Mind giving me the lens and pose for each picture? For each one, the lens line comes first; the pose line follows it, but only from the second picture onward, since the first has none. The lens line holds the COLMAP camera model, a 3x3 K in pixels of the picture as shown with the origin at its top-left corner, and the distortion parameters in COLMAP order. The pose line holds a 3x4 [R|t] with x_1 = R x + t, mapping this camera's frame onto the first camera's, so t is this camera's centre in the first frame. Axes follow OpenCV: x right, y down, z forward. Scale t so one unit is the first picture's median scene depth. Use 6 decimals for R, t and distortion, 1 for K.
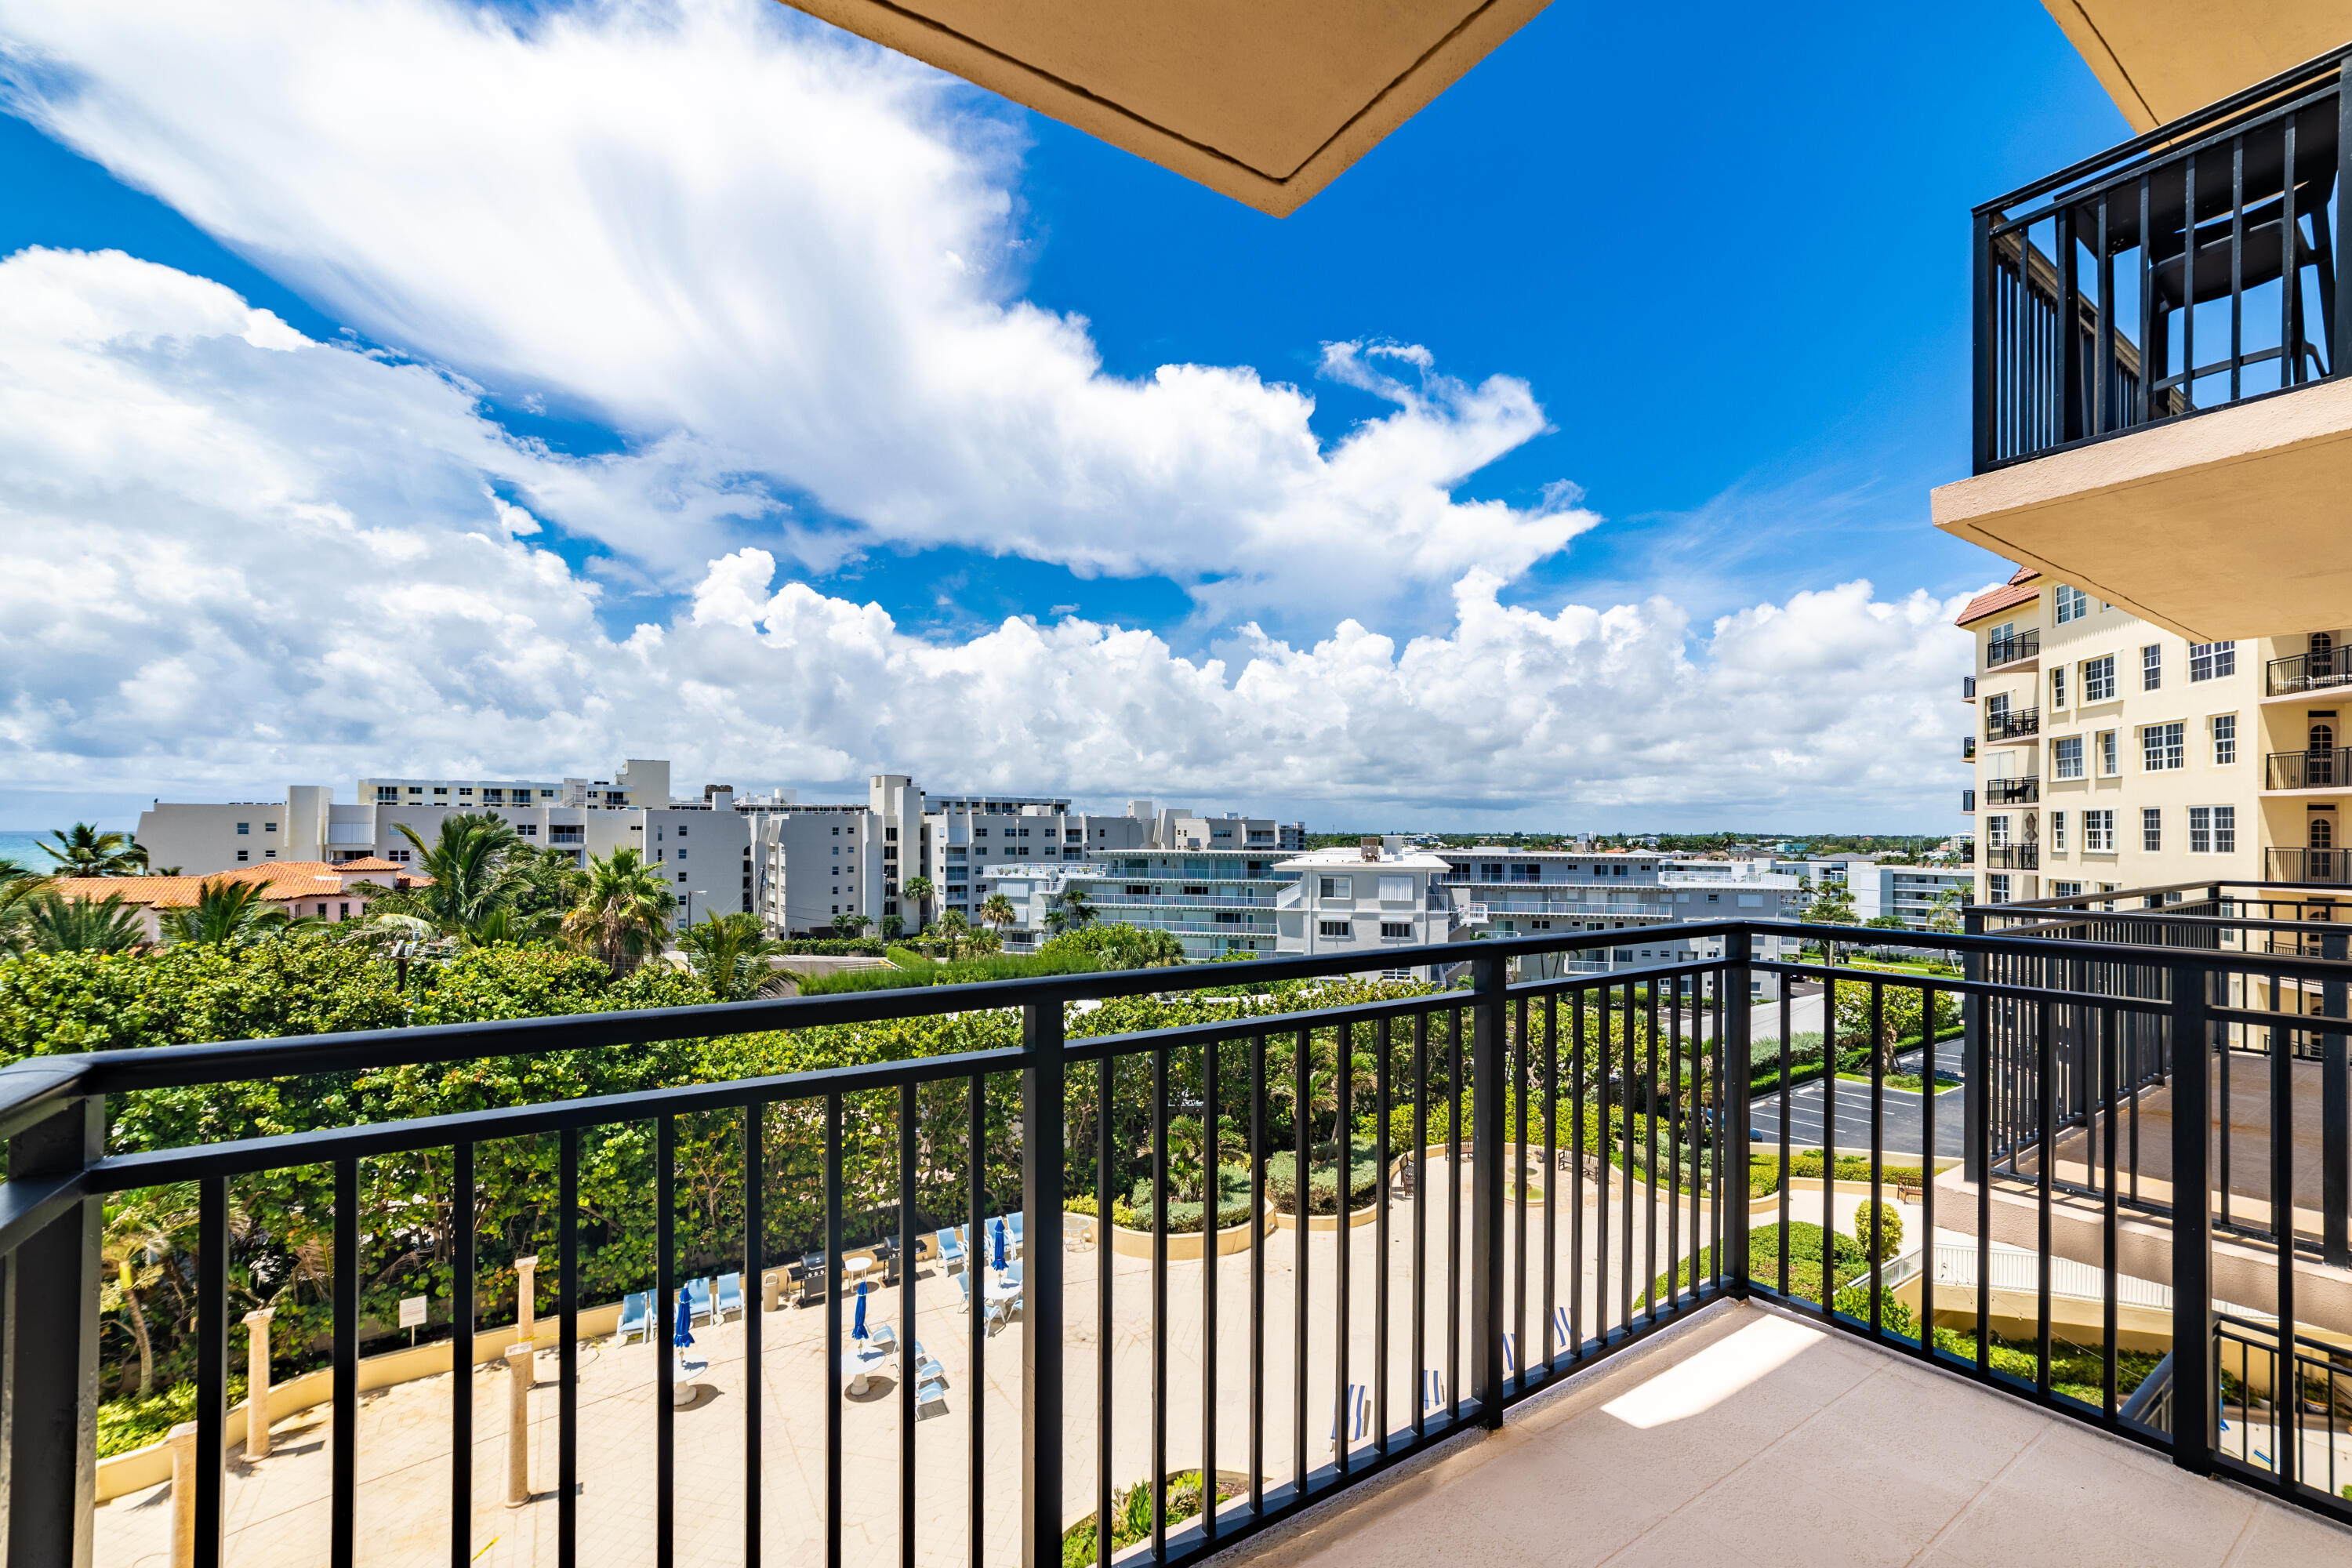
lens RADIAL K [[940.7, 0, 1219.3], [0, 940.7, 823.2], [0, 0, 1]] dist [-0.003476, -0.000179]
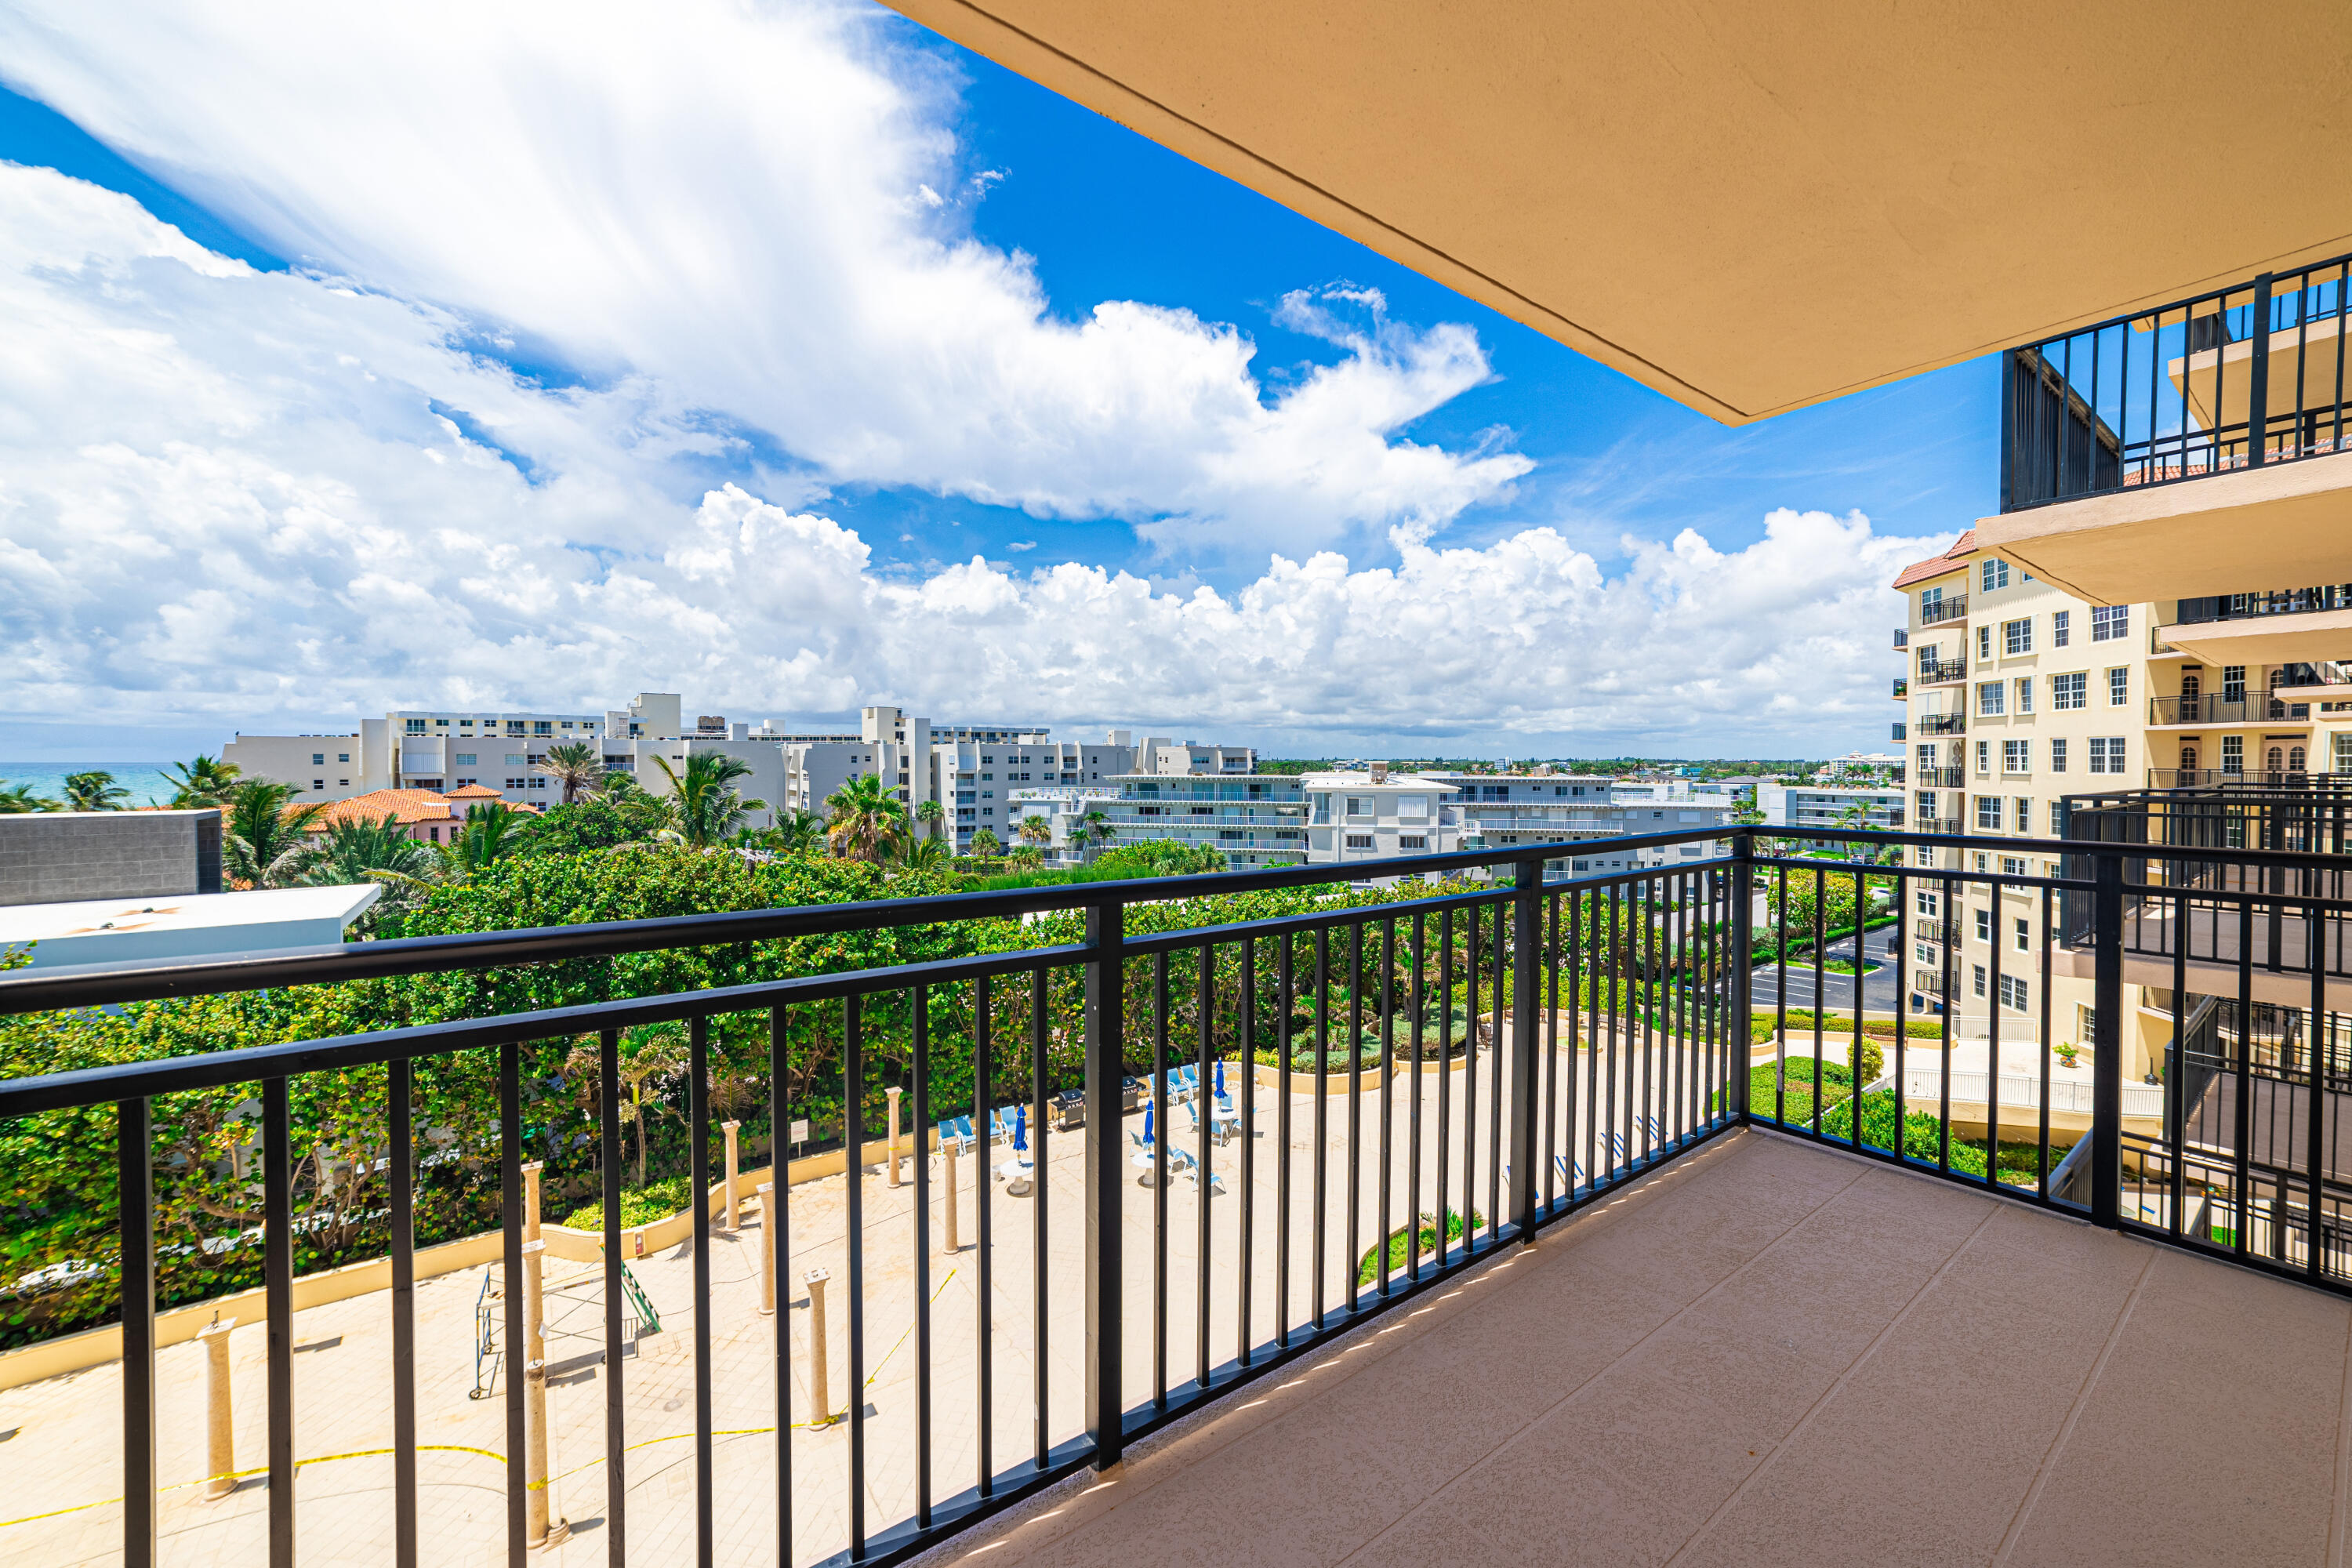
lens RADIAL K [[895.6, 0, 1194.3], [0, 895.6, 785.7], [0, 0, 1]] dist [-0.008829, 0.000075]
pose [[0.998926, -0.004920, 0.046075, -0.096932], [0.003073, 0.999192, 0.040065, -0.001616], [-0.046234, -0.039881, 0.998134, -0.064738]]
